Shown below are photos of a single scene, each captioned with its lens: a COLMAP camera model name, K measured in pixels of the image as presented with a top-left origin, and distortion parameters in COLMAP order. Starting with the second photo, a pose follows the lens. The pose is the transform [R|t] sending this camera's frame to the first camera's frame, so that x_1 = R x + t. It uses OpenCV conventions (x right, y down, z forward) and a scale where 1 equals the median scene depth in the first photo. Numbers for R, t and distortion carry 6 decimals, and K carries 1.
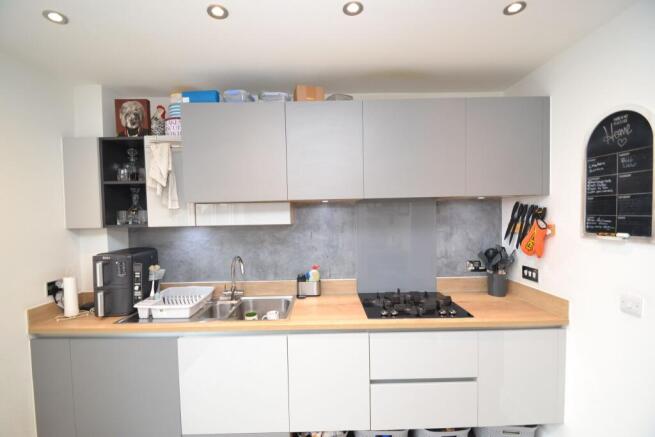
lens RADIAL K [[289.4, 0, 326.5], [0, 289.4, 222.3], [0, 0, 1]] dist [-0.002094, -0.000804]
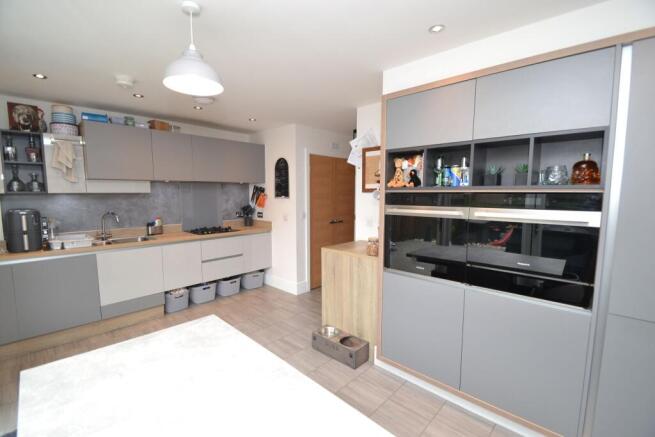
lens RADIAL K [[289.4, 0, 326.5], [0, 289.4, 222.3], [0, 0, 1]] dist [-0.002094, -0.000804]
pose [[0.683050, -0.055993, 0.728222, -0.719534], [0.011009, 0.997733, 0.066389, 0.085201], [-0.730288, -0.037330, 0.682118, -1.112905]]
